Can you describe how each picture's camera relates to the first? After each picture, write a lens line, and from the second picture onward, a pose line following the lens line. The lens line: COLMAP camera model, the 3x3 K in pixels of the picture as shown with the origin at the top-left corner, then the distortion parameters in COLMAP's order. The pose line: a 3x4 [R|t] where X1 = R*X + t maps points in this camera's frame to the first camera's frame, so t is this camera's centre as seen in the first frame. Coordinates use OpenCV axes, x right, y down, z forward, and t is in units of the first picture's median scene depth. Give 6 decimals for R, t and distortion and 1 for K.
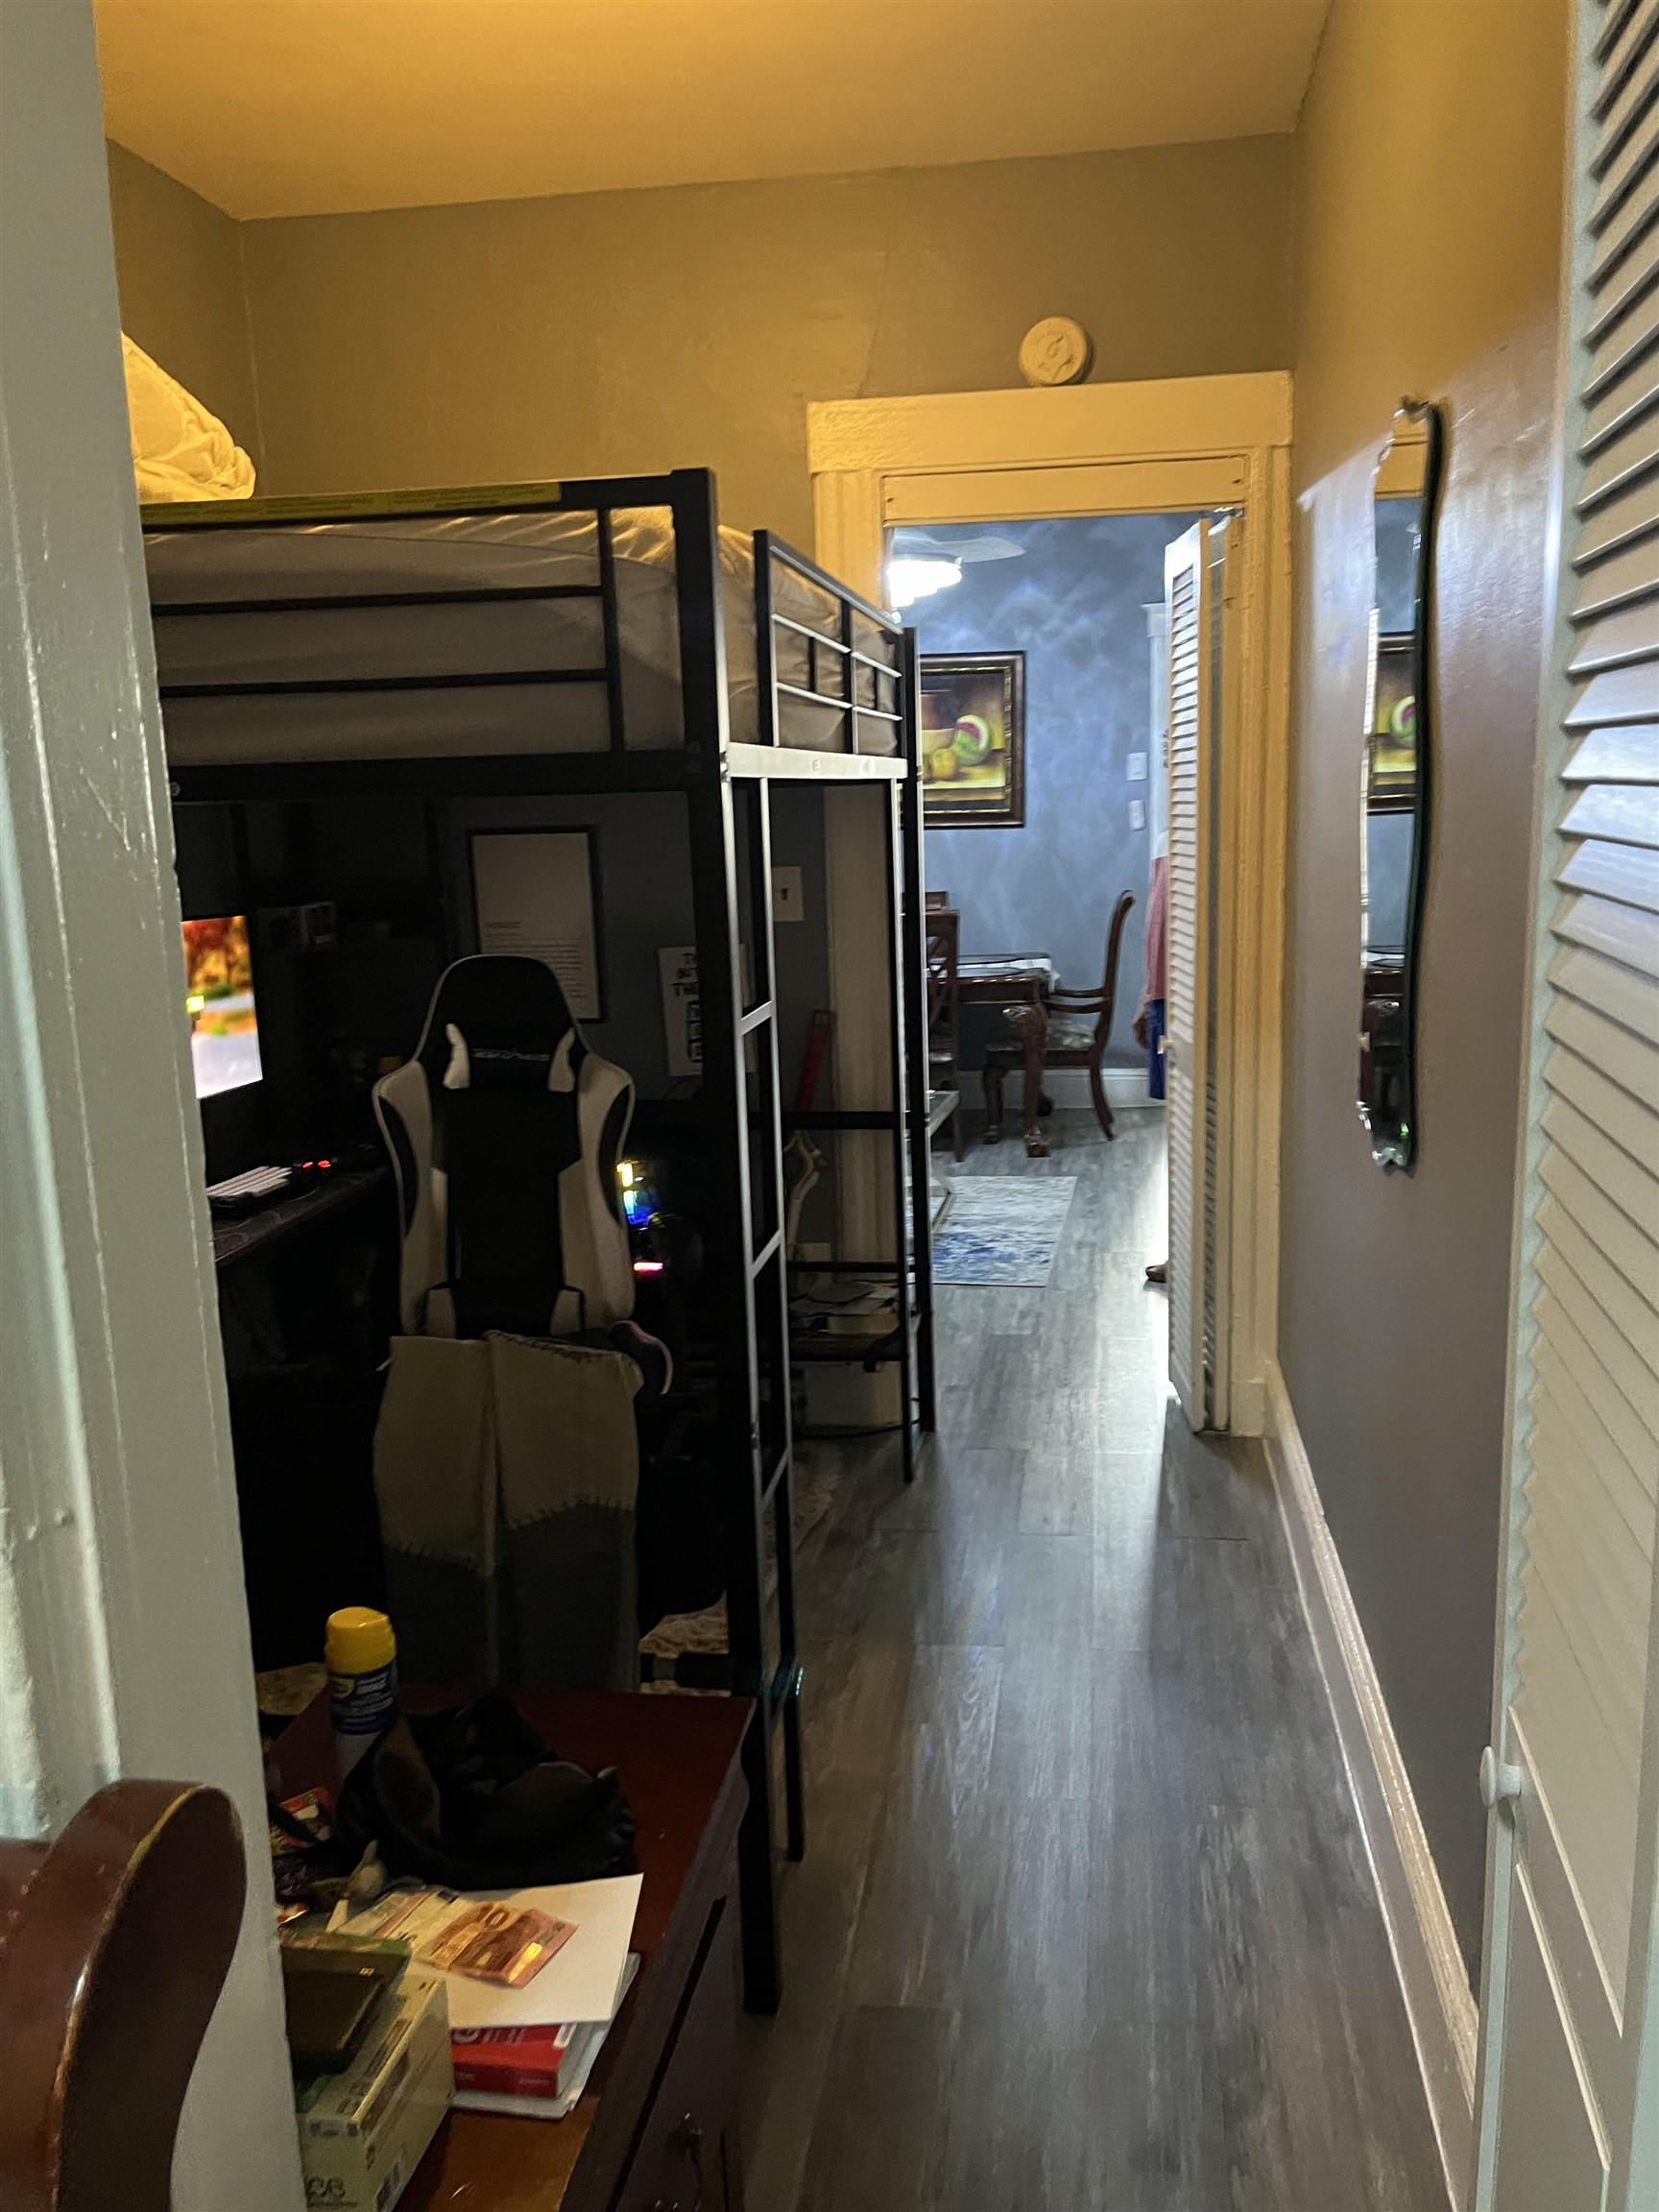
lens RADIAL K [[1677.8, 0, 826.0], [0, 1677.8, 1106.1], [0, 0, 1]] dist [0.042072, -0.066738]
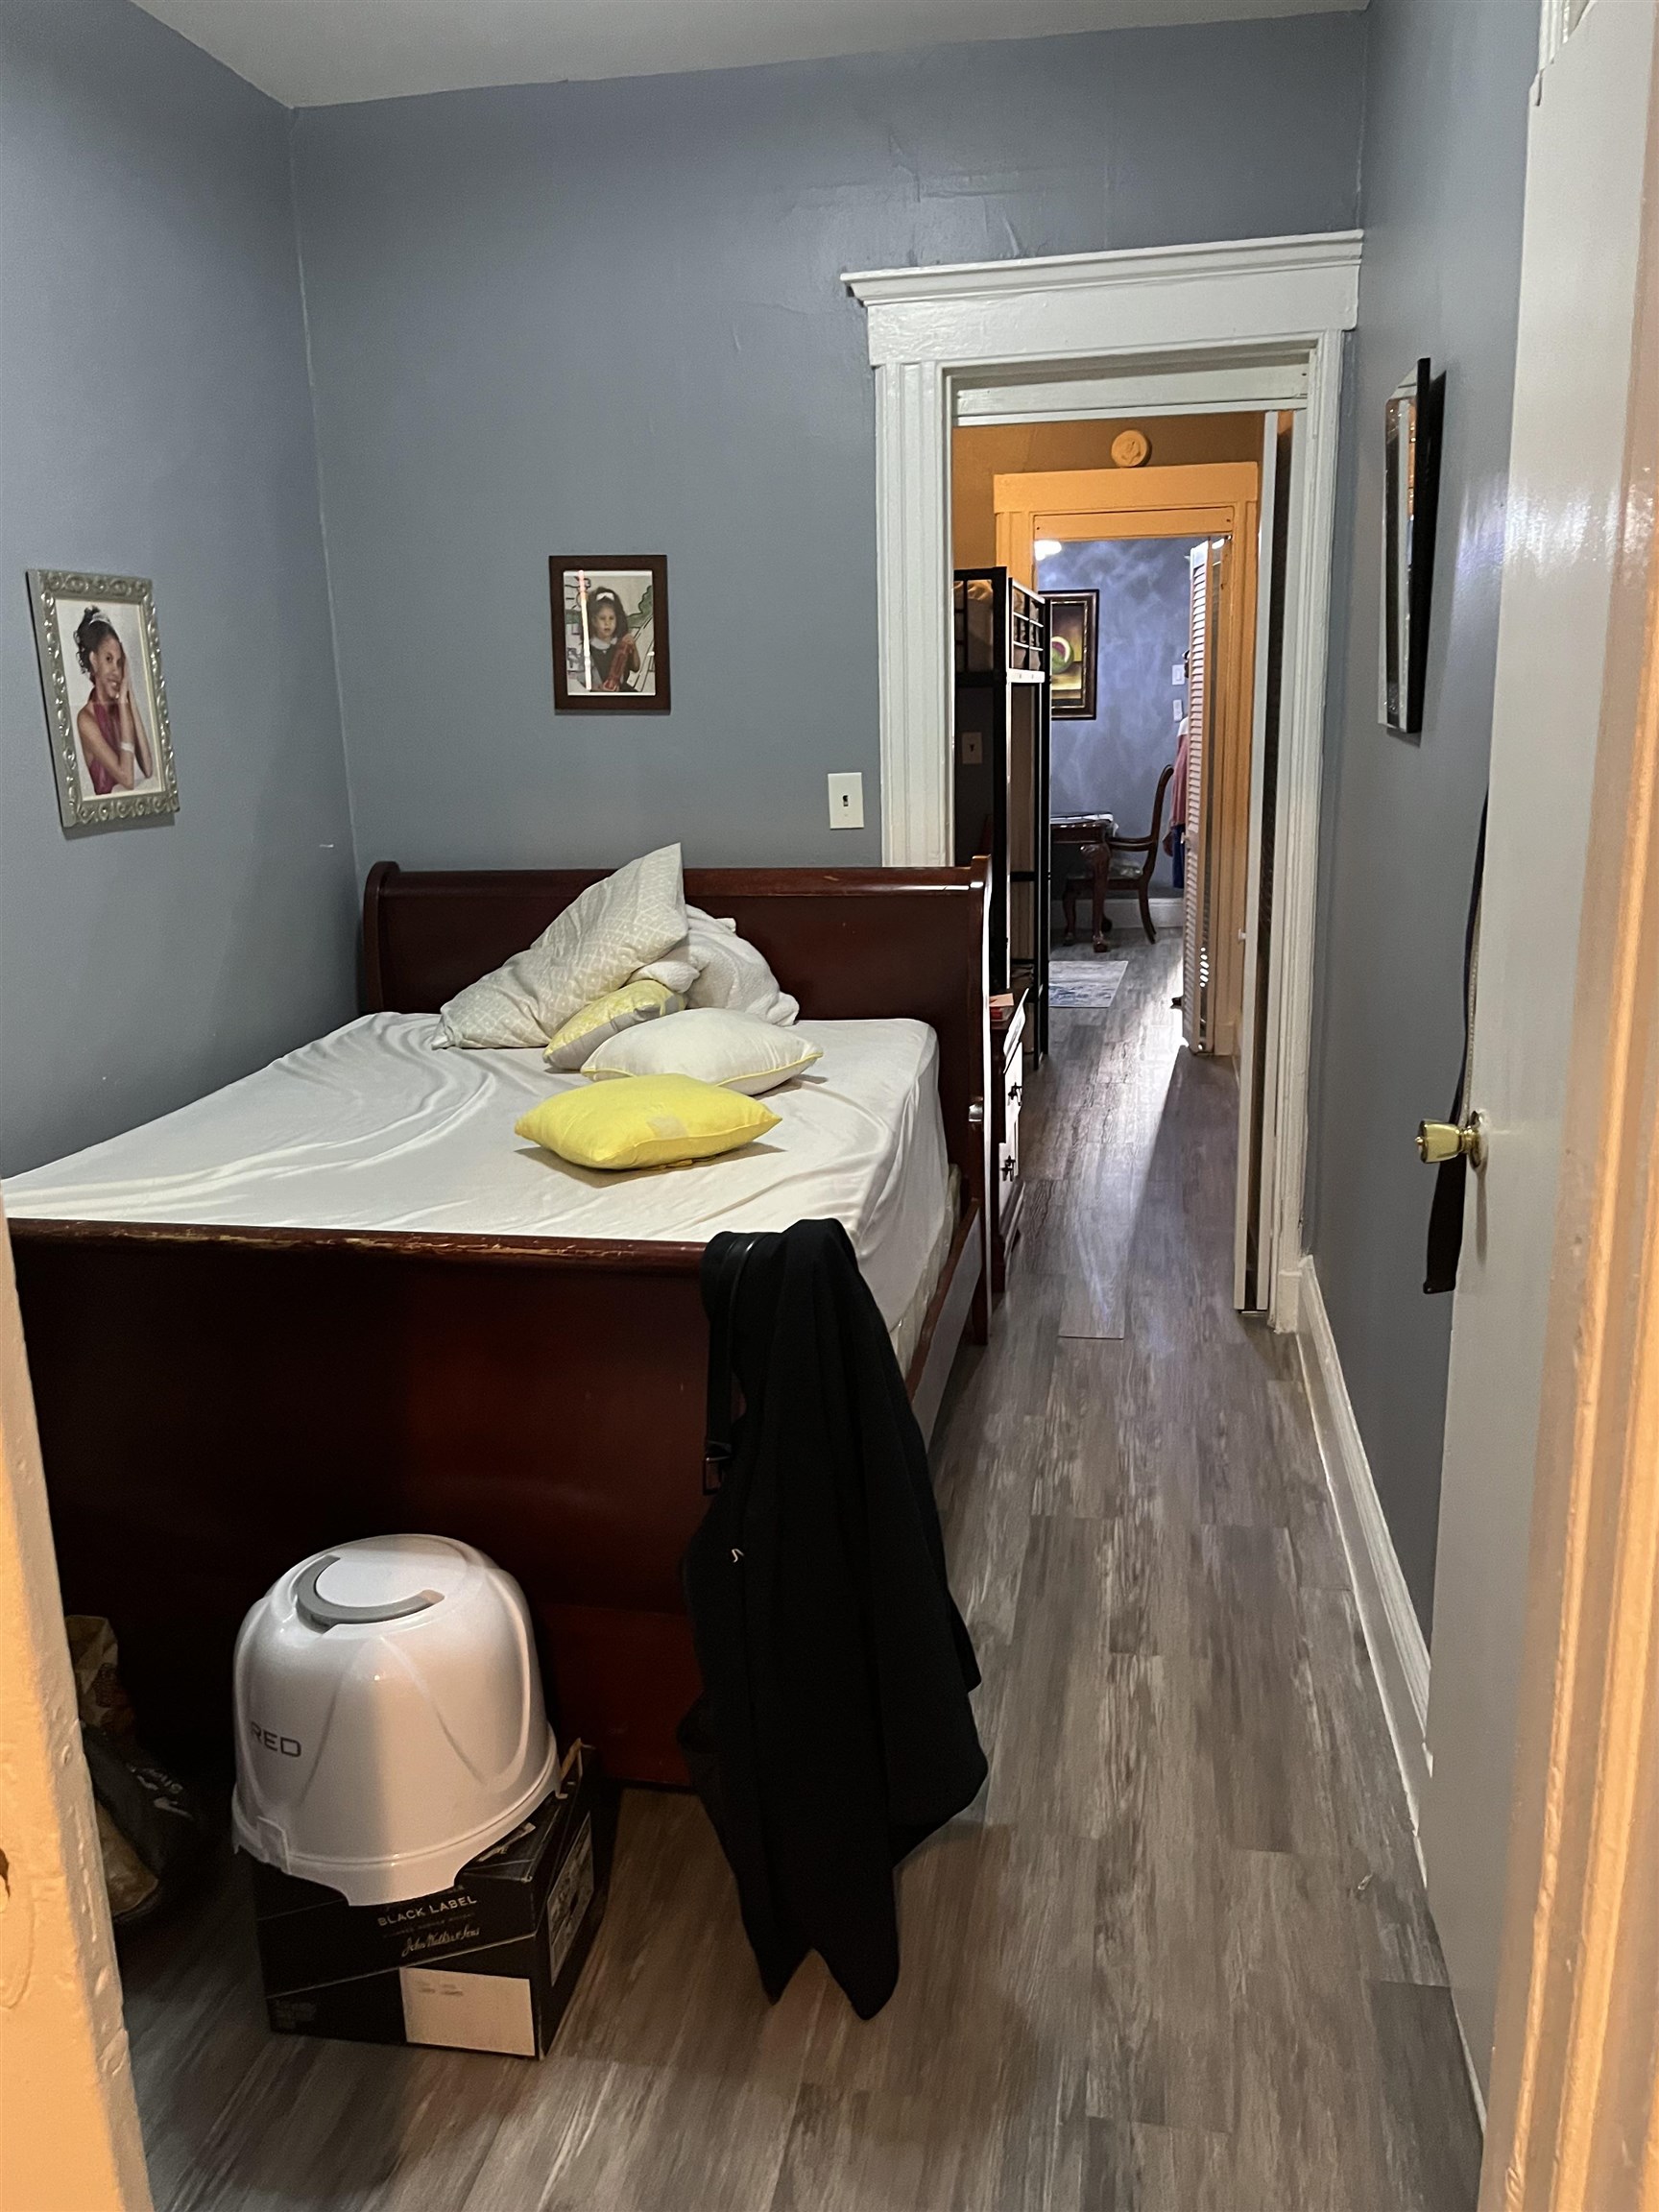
lens RADIAL K [[1677.8, 0, 826.0], [0, 1677.8, 1106.1], [0, 0, 1]] dist [0.042072, -0.066738]
pose [[0.999582, 0.011943, -0.026314, -0.065131], [-0.010508, 0.998485, 0.054011, 0.081515], [0.026919, -0.053712, 0.998194, -0.414604]]
